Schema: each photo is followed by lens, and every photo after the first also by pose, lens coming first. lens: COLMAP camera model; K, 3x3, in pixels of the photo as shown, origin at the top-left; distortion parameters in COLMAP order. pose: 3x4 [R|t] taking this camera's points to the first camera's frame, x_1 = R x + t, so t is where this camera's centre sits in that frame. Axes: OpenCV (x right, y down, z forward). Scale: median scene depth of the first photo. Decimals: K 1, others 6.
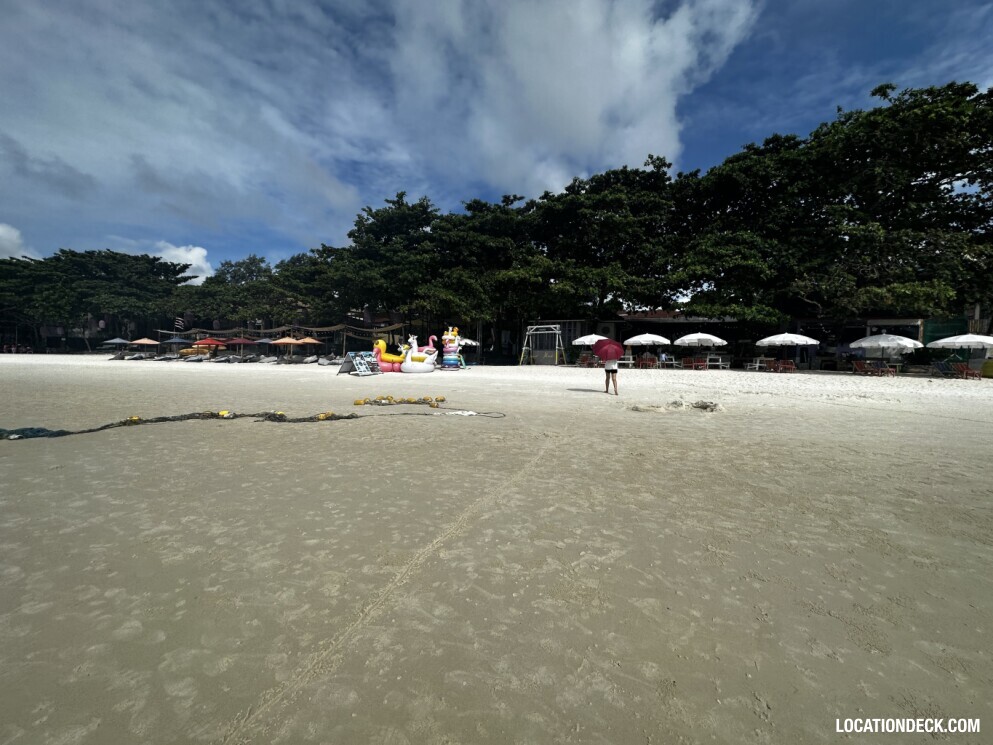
lens RADIAL K [[395.0, 0, 496.3], [0, 395.0, 373.0], [0, 0, 1]] dist [-0.002222, 0.000532]
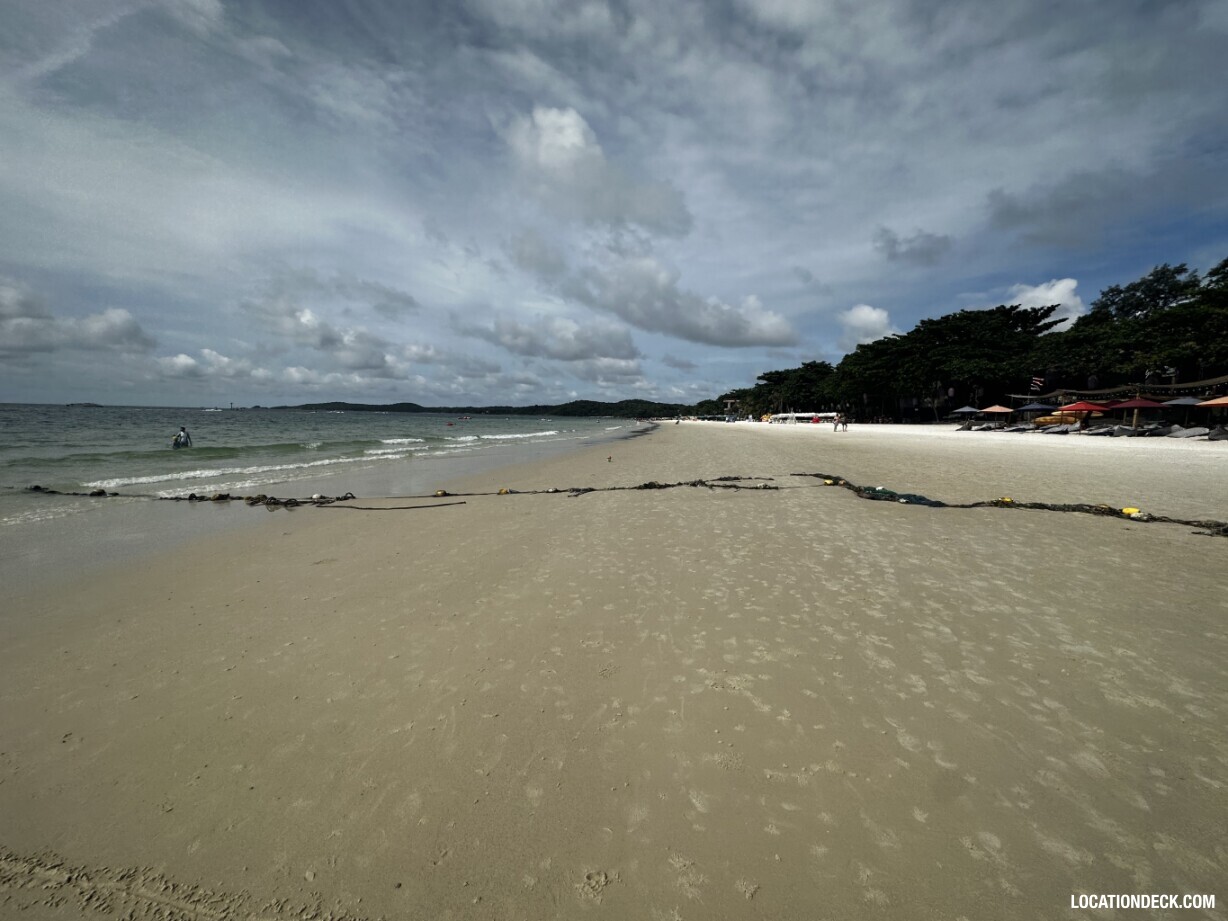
lens RADIAL K [[488.5, 0, 614.3], [0, 488.5, 458.6], [0, 0, 1]] dist [-0.002222, 0.000532]
pose [[0.196320, 0.065224, -0.978368, -0.020858], [-0.041357, 0.997448, 0.058197, -0.000646], [0.979667, 0.029037, 0.198516, -0.024414]]
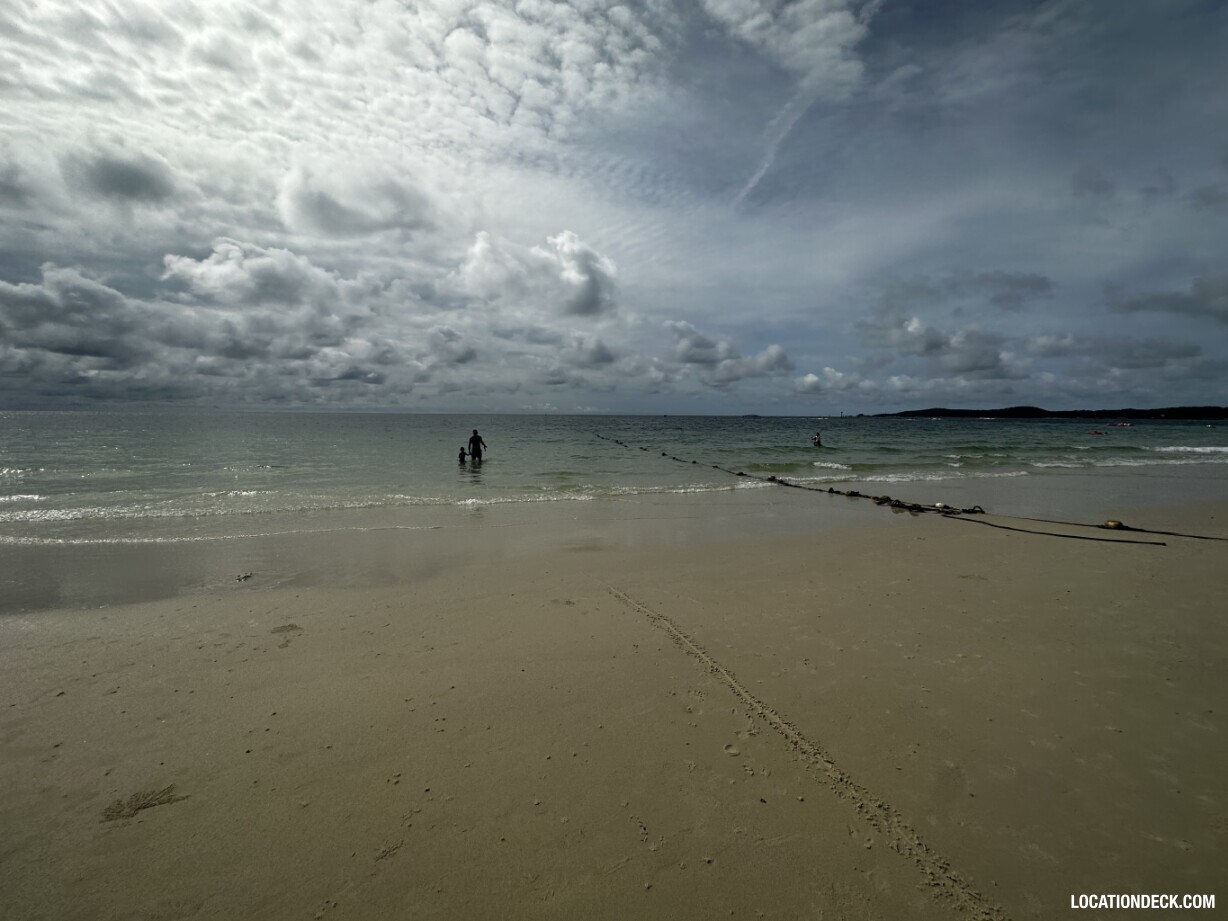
lens RADIAL K [[488.5, 0, 614.4], [0, 488.5, 458.7], [0, 0, 1]] dist [-0.002222, 0.000532]
pose [[-0.781116, 0.027843, -0.623764, -0.009806], [-0.038817, 0.994907, 0.093019, 0.001136], [0.623178, 0.096871, -0.776058, -0.055380]]
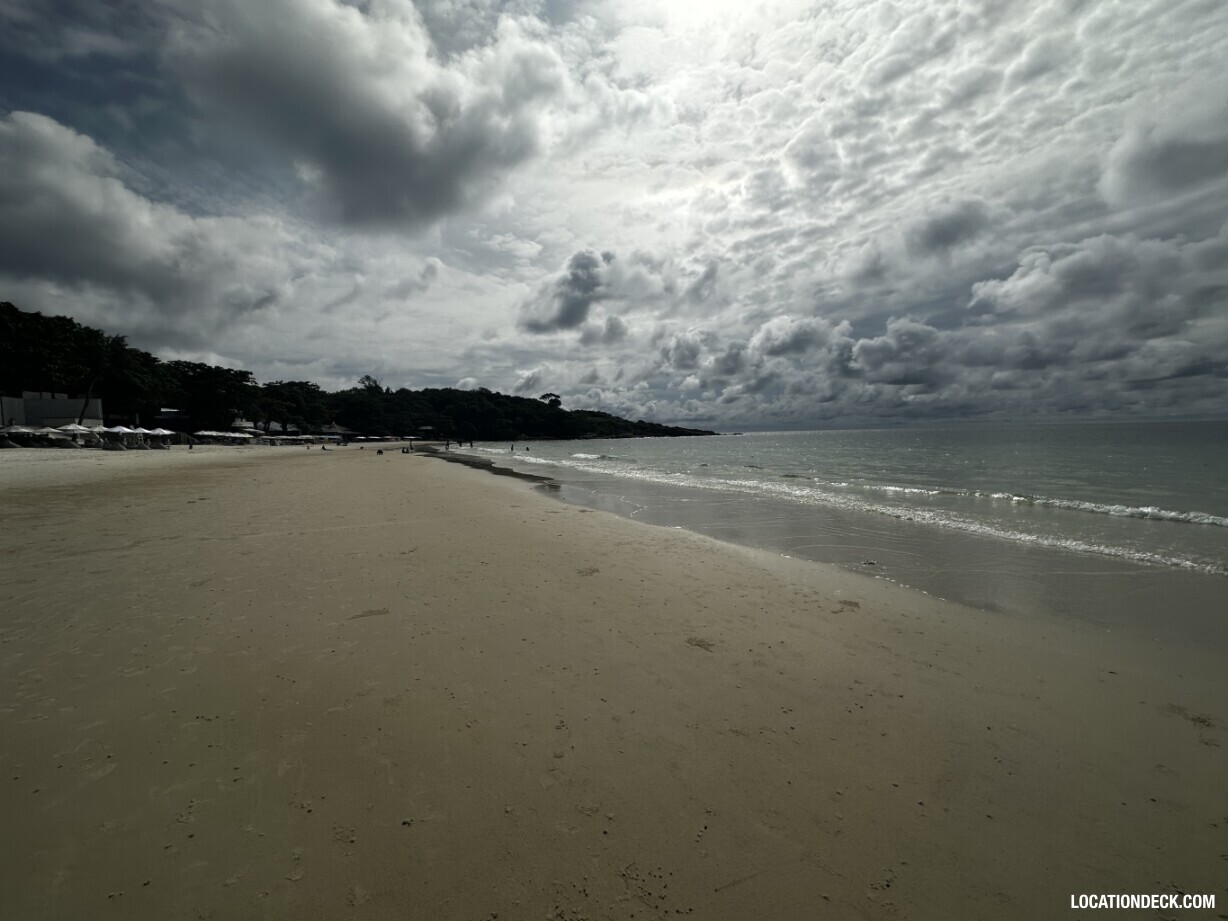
lens RADIAL K [[488.5, 0, 614.7], [0, 488.5, 461.2], [0, 0, 1]] dist [-0.002222, 0.000532]
pose [[-0.774515, -0.037993, 0.631414, -0.098420], [0.020396, 0.996176, 0.084960, -0.001890], [-0.632227, 0.078681, -0.770778, -0.022289]]
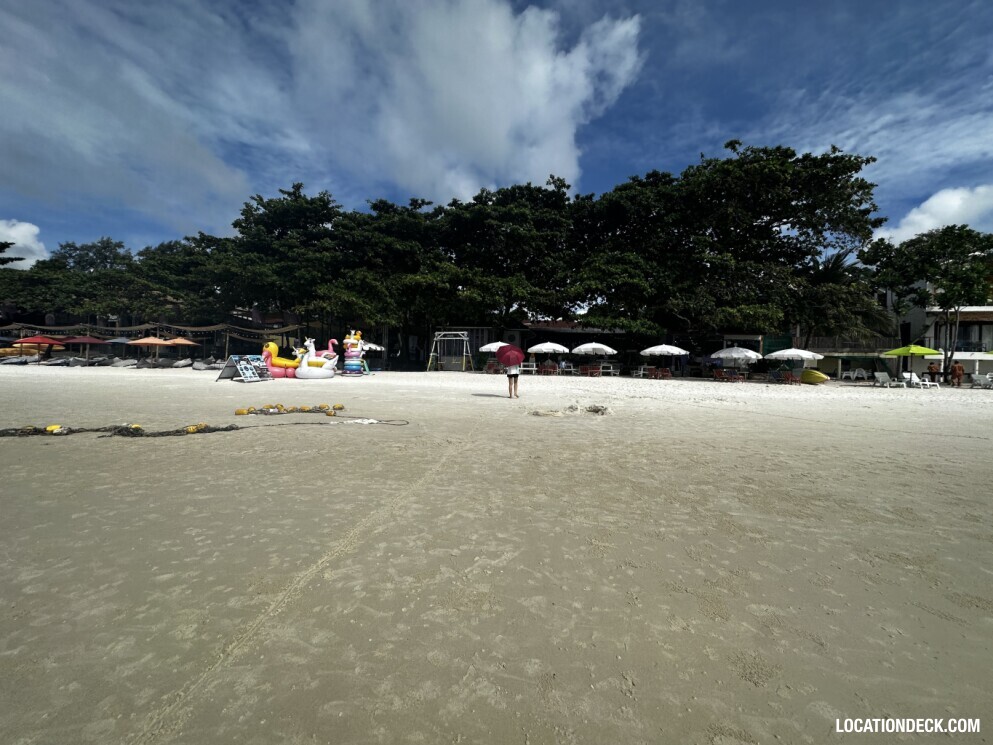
lens RADIAL K [[395.0, 0, 496.5], [0, 395.0, 373.6], [0, 0, 1]] dist [-0.002222, 0.000532]
pose [[0.973915, 0.004663, 0.226865, 0.006482], [-0.001483, 0.999898, -0.014185, -0.000128], [-0.226908, 0.013479, 0.973823, 0.000396]]
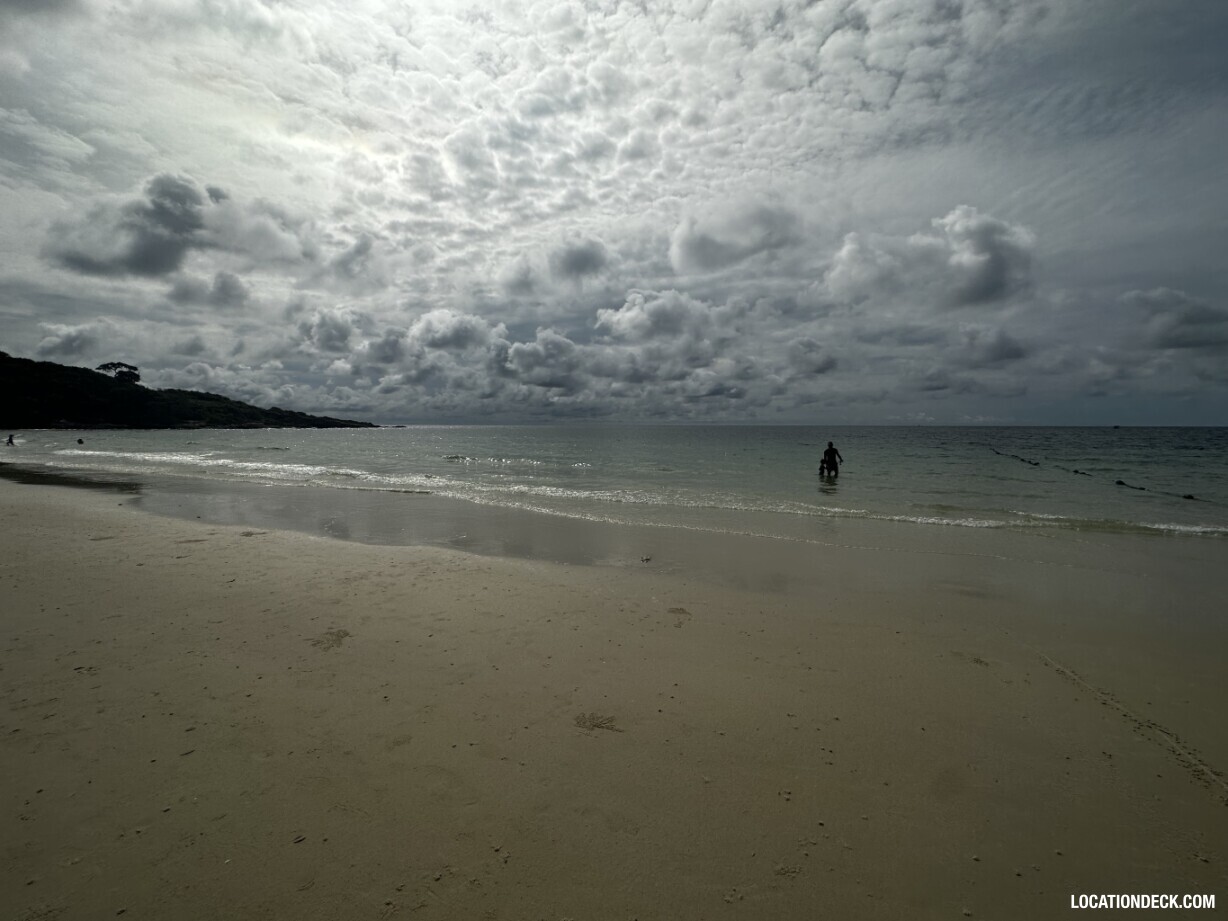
lens RADIAL K [[488.5, 0, 614.0], [0, 488.5, 458.6], [0, 0, 1]] dist [-0.002222, 0.000532]
pose [[-0.999464, -0.025836, 0.020085, 0.001594], [-0.023902, 0.995547, 0.091182, 0.001808], [-0.022352, 0.090653, -0.995632, -0.063428]]
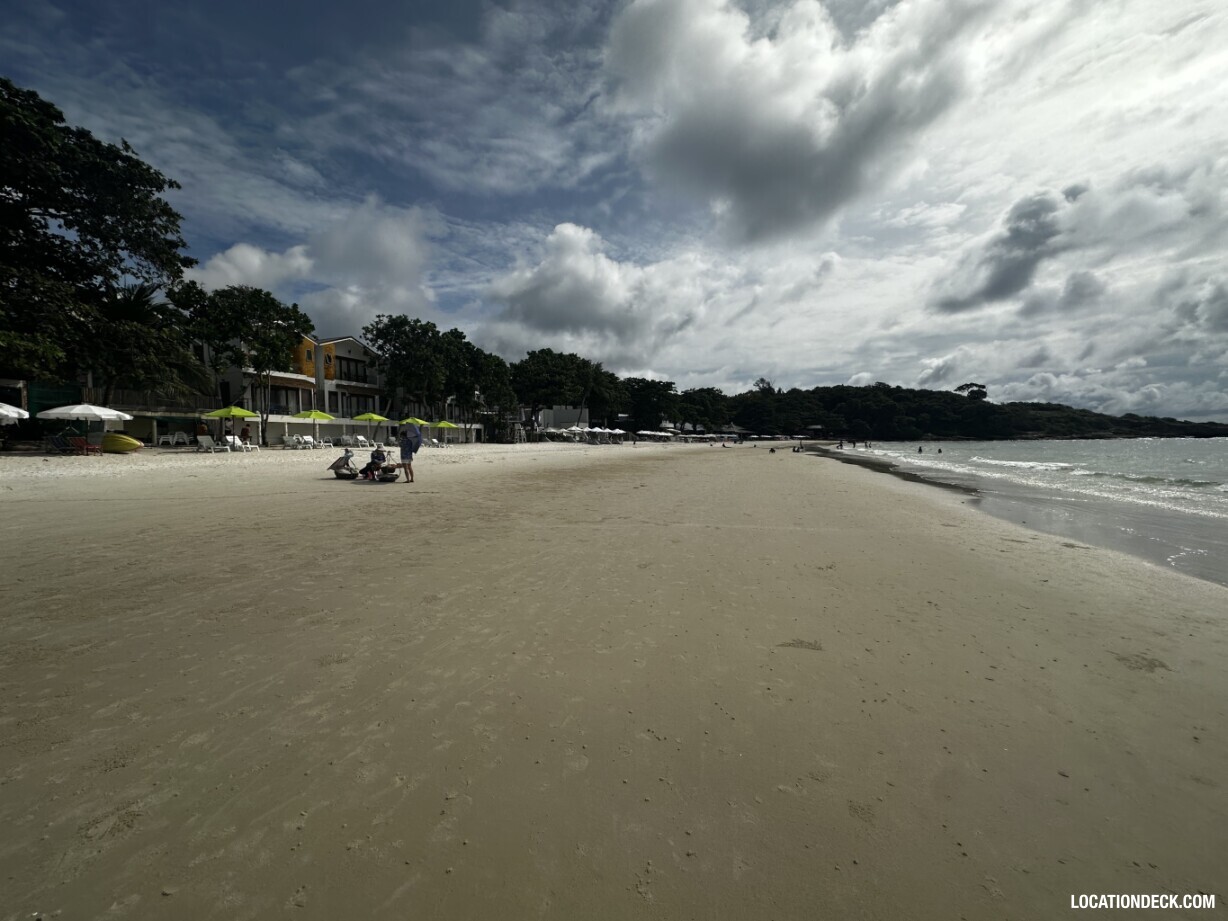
lens RADIAL K [[488.5, 0, 614.9], [0, 488.5, 460.5], [0, 0, 1]] dist [-0.002222, 0.000532]
pose [[-0.131467, -0.058291, 0.989605, -0.040636], [0.034468, 0.997397, 0.063329, -0.001397], [-0.990721, 0.042435, -0.129116, -0.025751]]
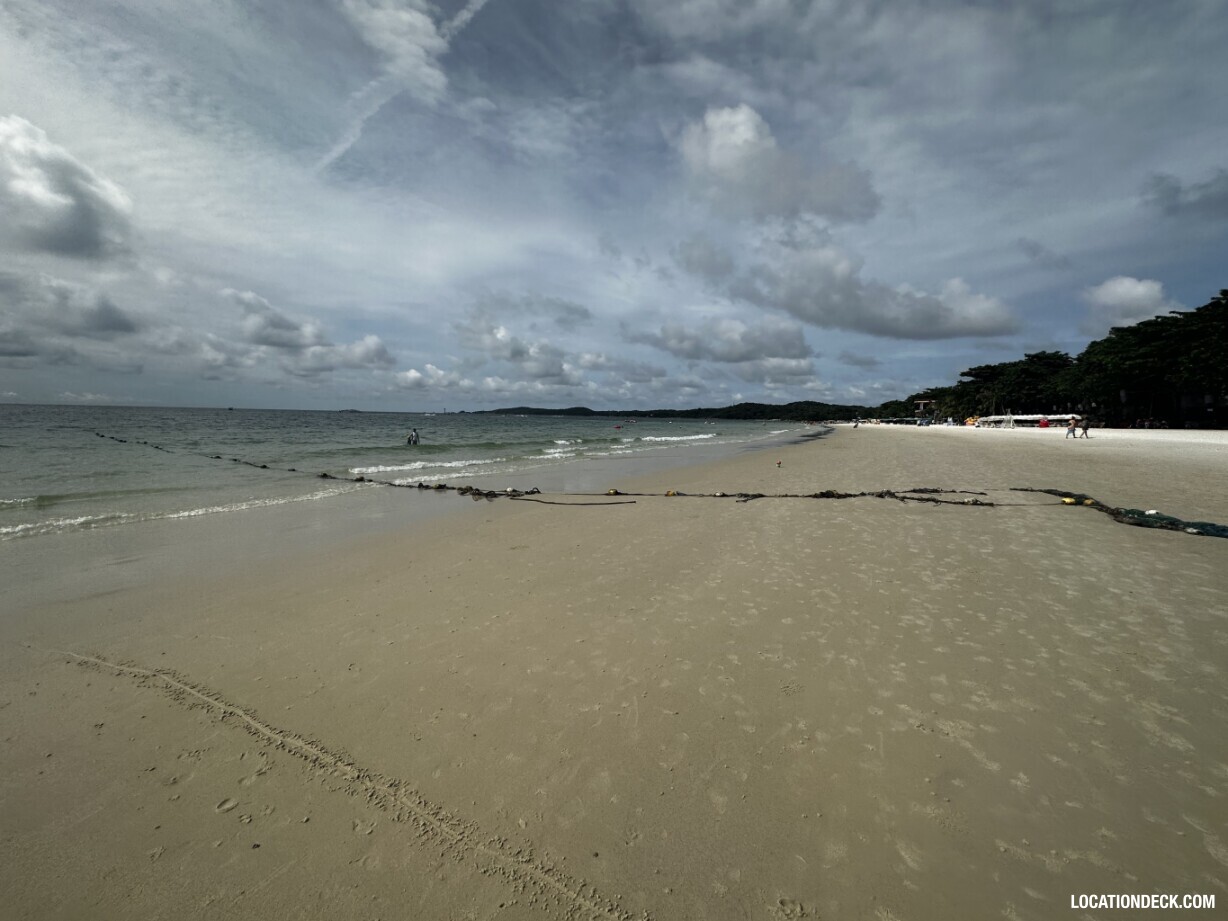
lens RADIAL K [[488.5, 0, 614.7], [0, 488.5, 459.0], [0, 0, 1]] dist [-0.002222, 0.000532]
pose [[-0.130657, 0.060603, -0.989574, -0.020881], [-0.047365, 0.996609, 0.067287, -0.000189], [0.990296, 0.055663, -0.127343, -0.031913]]
